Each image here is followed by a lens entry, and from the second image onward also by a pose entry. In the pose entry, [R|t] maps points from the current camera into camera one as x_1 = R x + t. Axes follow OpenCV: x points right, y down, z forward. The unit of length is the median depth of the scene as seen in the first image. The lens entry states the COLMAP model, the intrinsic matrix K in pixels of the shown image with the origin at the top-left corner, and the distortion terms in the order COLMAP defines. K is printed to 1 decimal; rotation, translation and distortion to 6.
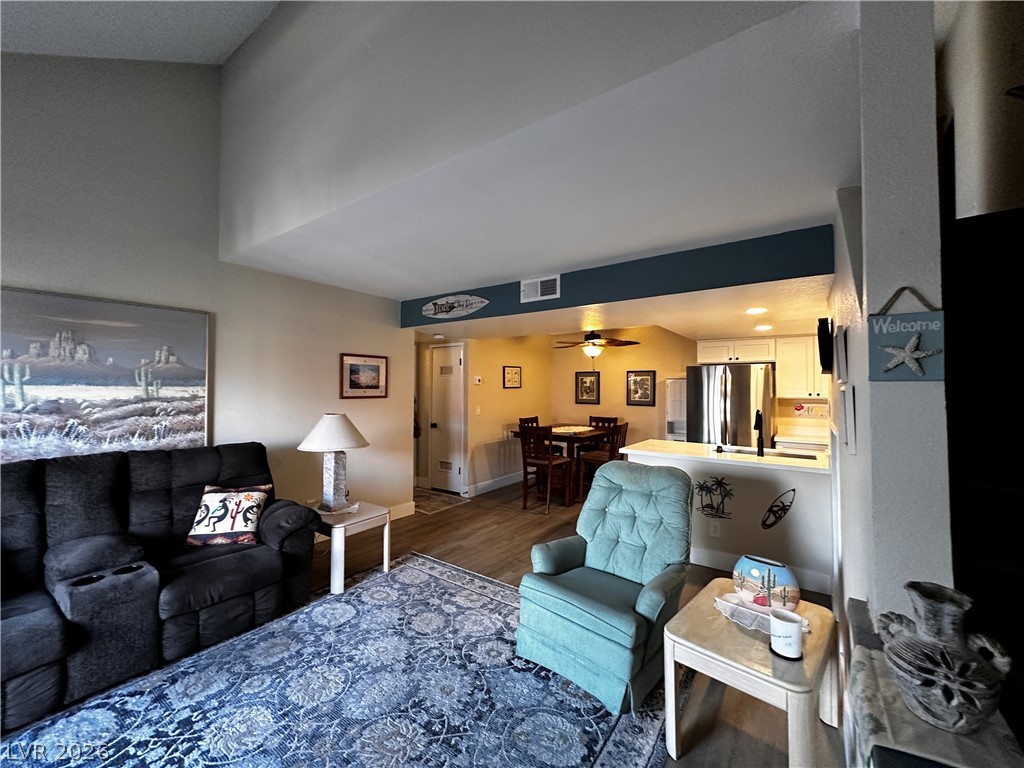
lens RADIAL K [[407.8, 0, 512.0], [0, 407.8, 384.0], [0, 0, 1]] dist [-0.000278, 0.000021]
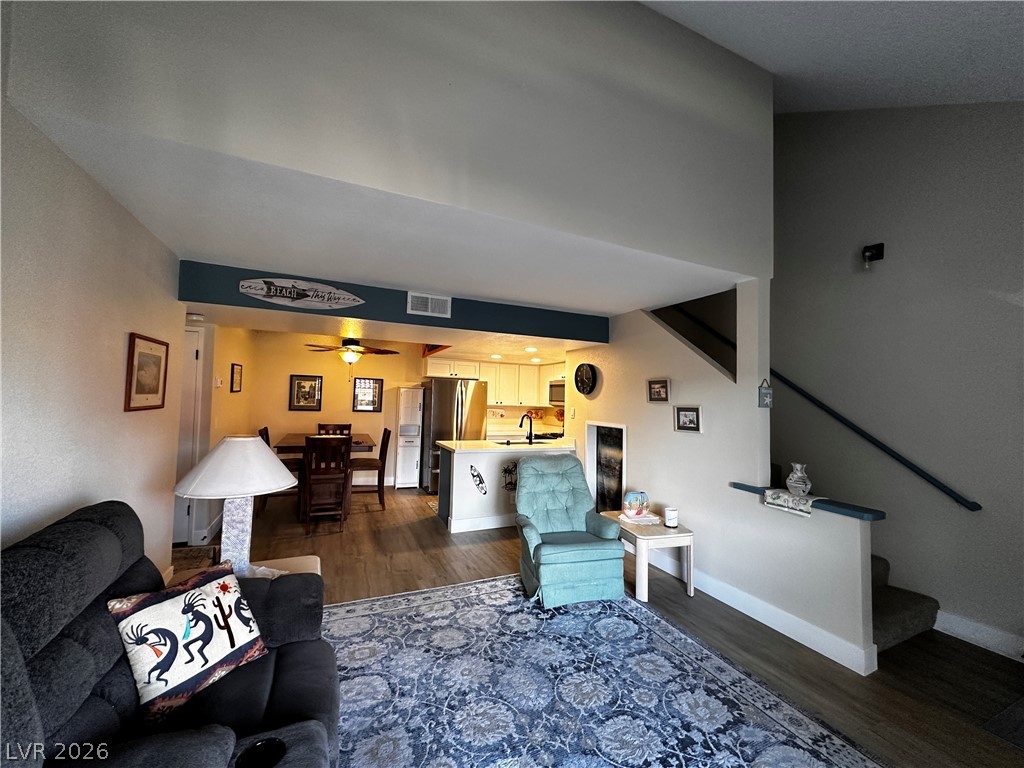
lens RADIAL K [[407.8, 0, 512.0], [0, 407.8, 384.0], [0, 0, 1]] dist [-0.000278, 0.000021]
pose [[0.503569, 0.041067, 0.862978, -0.941038], [-0.037280, 0.998972, -0.025785, -0.011429], [-0.863150, -0.019187, 0.504583, 0.356078]]
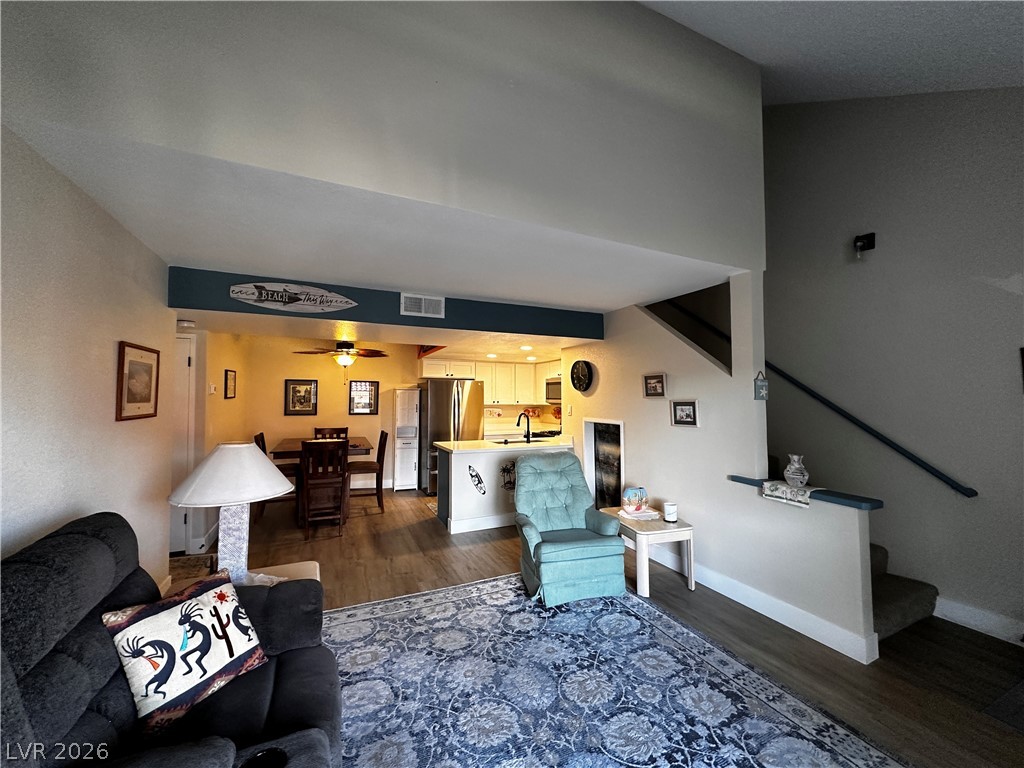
lens RADIAL K [[407.8, 0, 512.0], [0, 407.8, 384.0], [0, 0, 1]] dist [-0.000278, 0.000021]
pose [[0.497319, 0.025394, 0.867196, -0.936333], [-0.010792, 0.999675, -0.023084, -0.011943], [-0.867501, 0.002121, 0.497432, 0.356368]]
